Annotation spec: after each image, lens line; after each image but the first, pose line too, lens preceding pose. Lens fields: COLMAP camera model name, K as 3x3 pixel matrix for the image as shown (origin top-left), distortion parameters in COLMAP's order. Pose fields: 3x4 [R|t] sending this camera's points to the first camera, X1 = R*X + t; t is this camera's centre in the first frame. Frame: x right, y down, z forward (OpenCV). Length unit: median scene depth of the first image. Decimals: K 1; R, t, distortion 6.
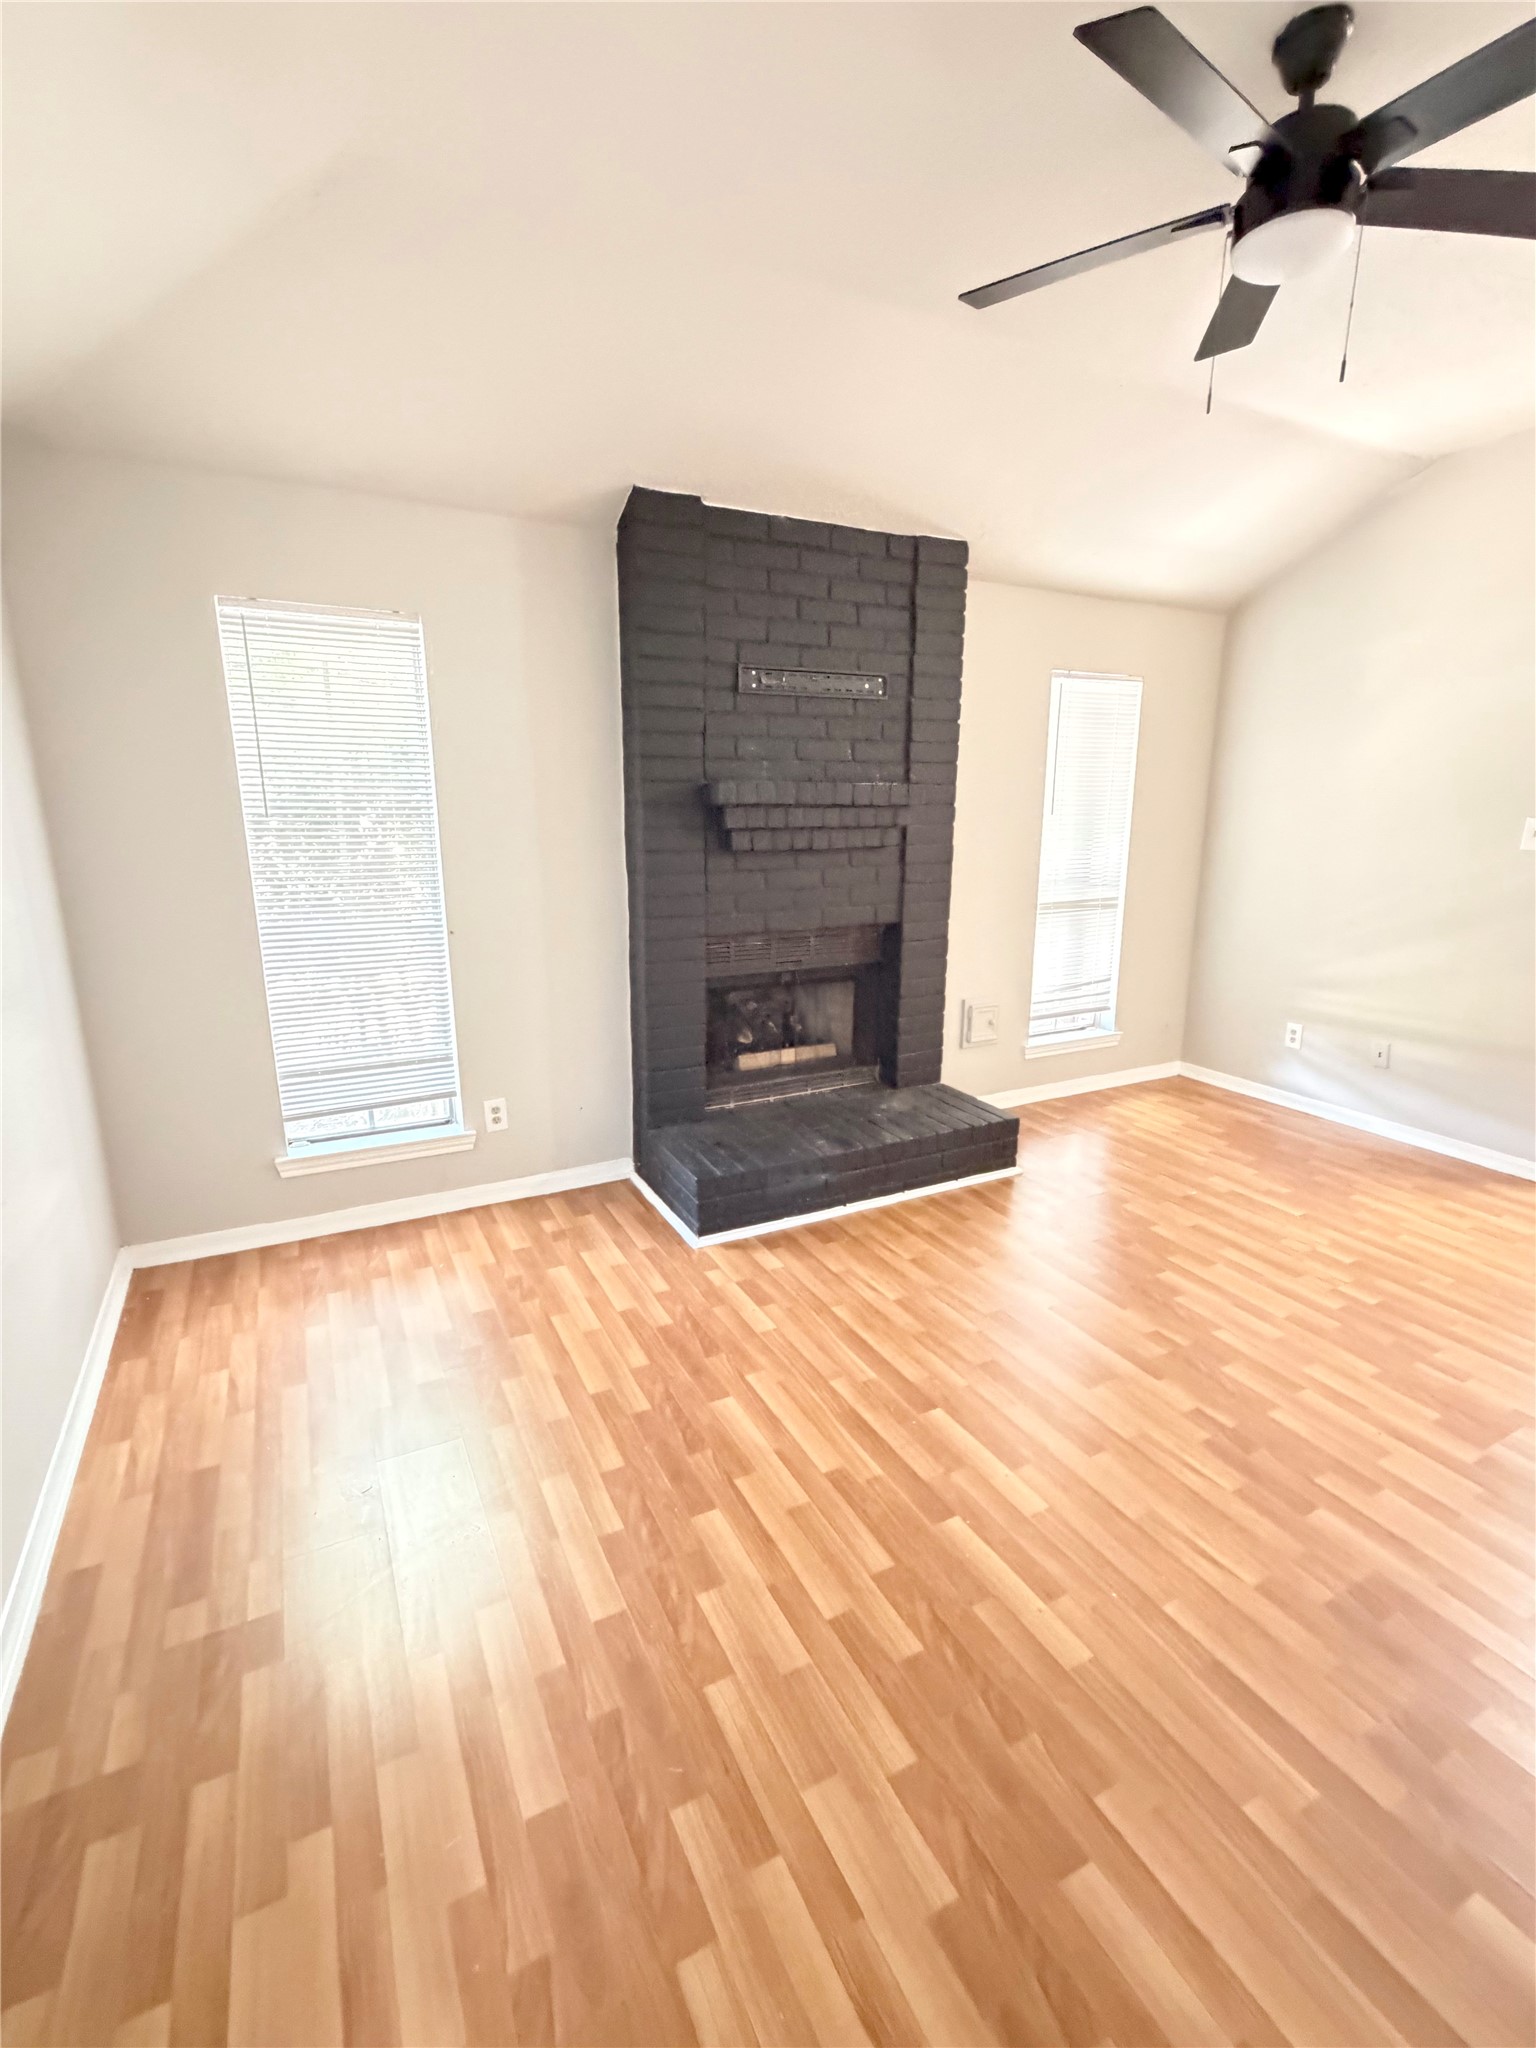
lens RADIAL K [[924.0, 0, 769.1], [0, 924.0, 1027.5], [0, 0, 1]] dist [0.001350, 0.000085]
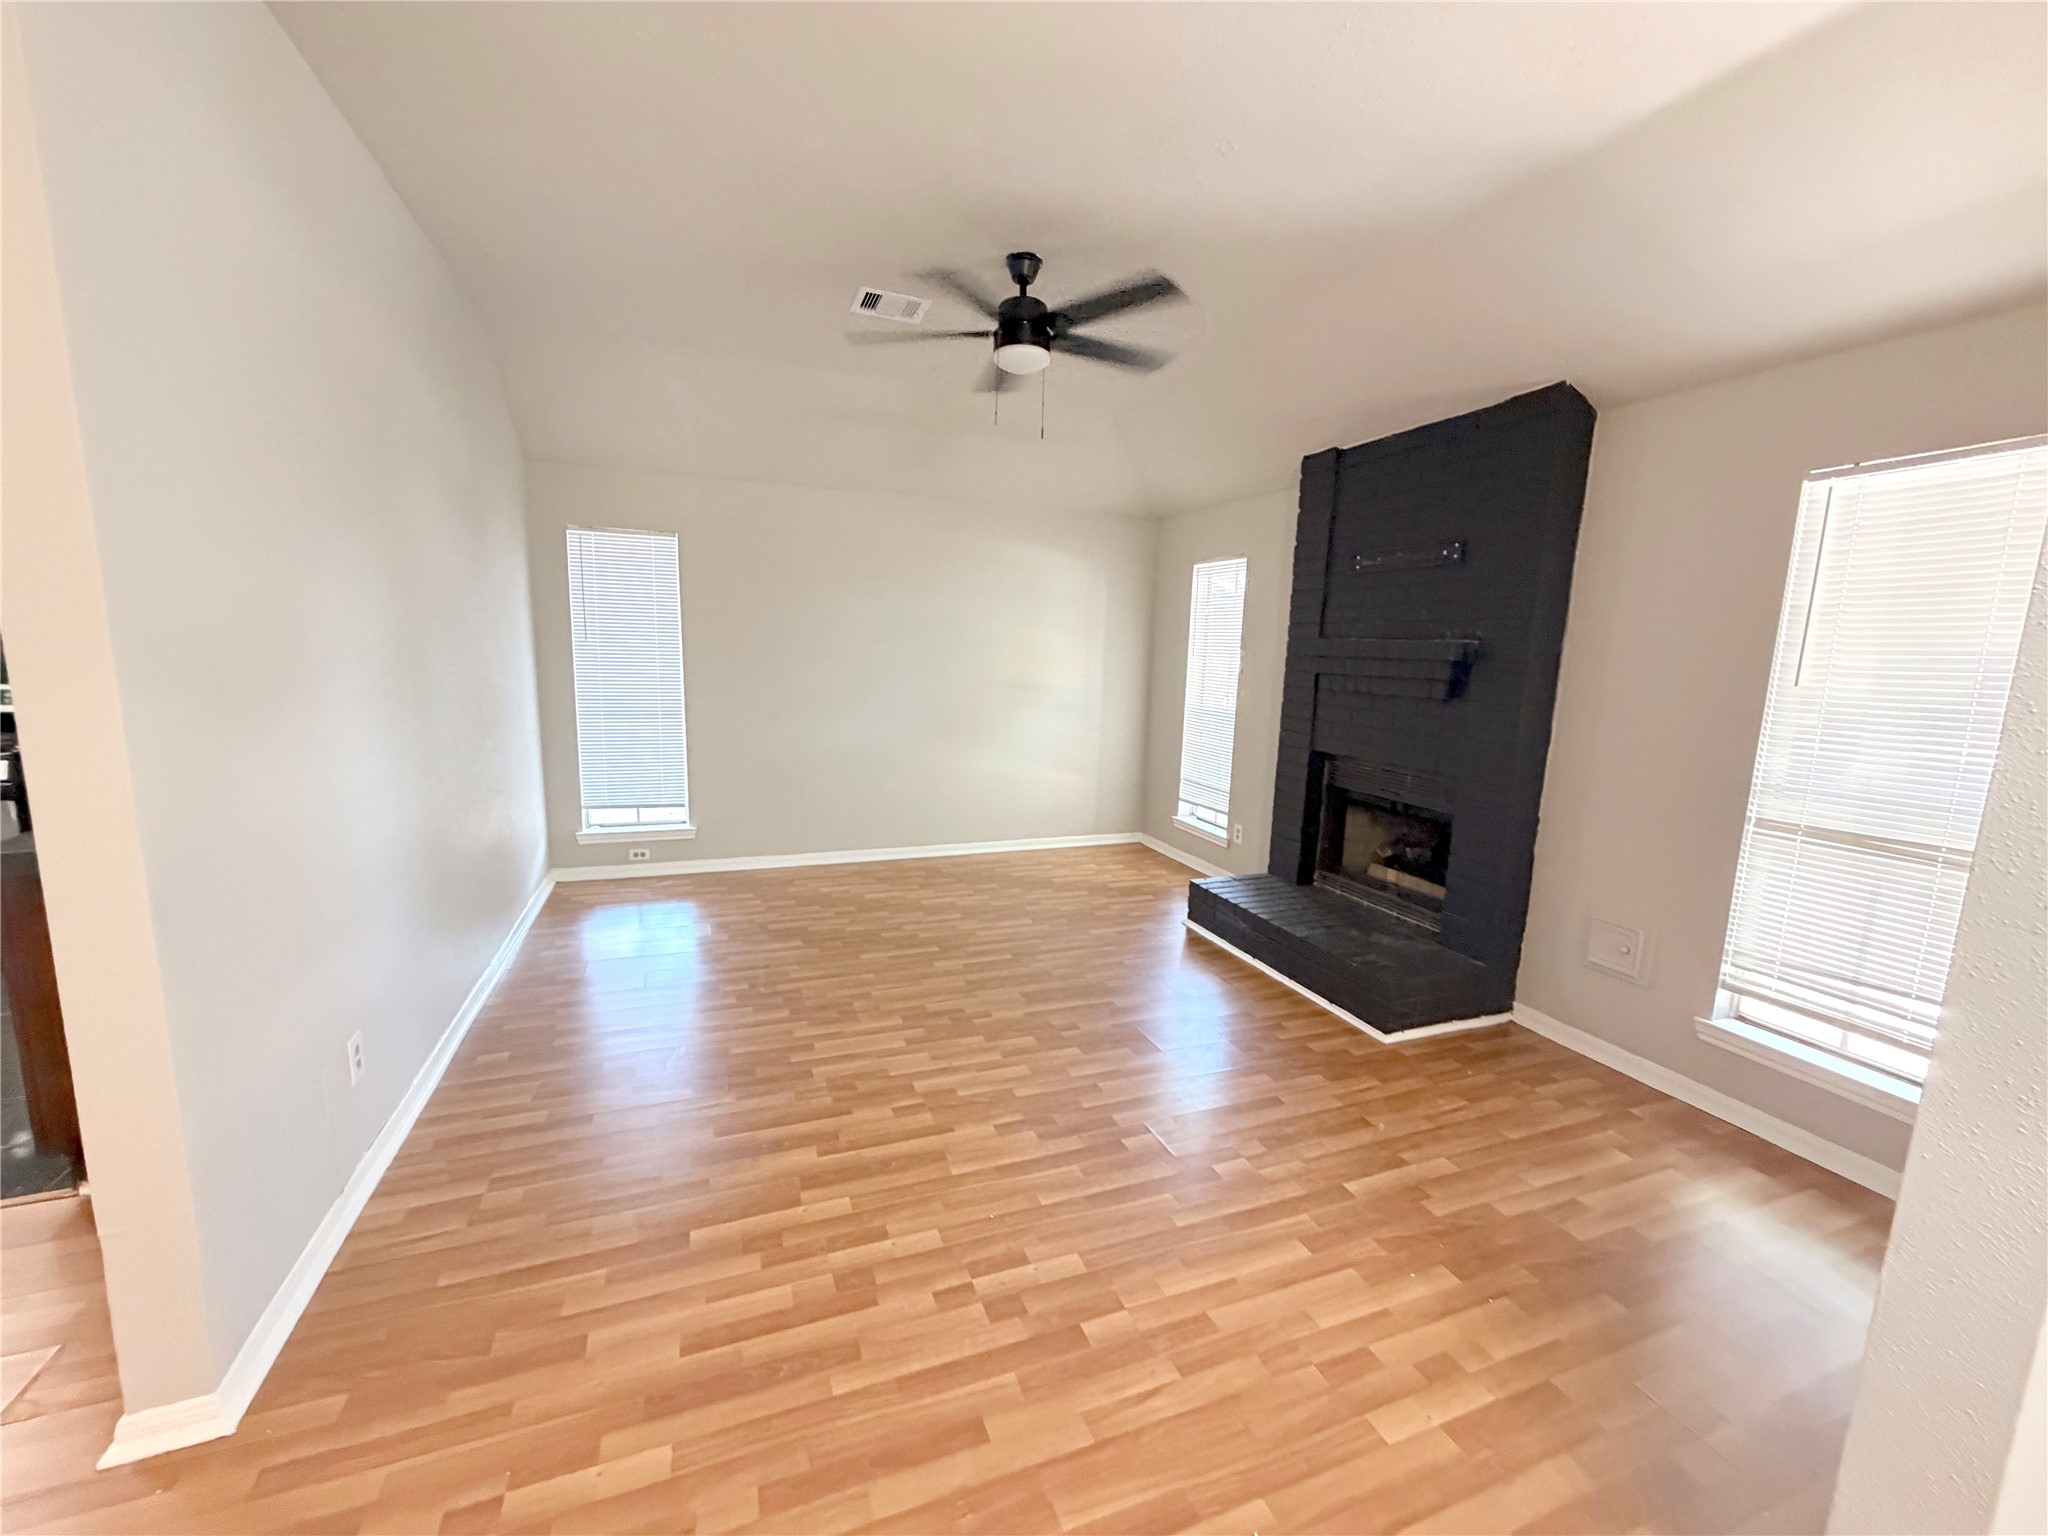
lens RADIAL K [[819.6, 0, 1024.9], [0, 819.6, 771.1], [0, 0, 1]] dist [0.000698, 0.000051]
pose [[-0.105720, 0.145835, -0.983644, 1.206777], [-0.266165, 0.948944, 0.169297, -0.164536], [0.958112, 0.279710, -0.061506, 0.690462]]
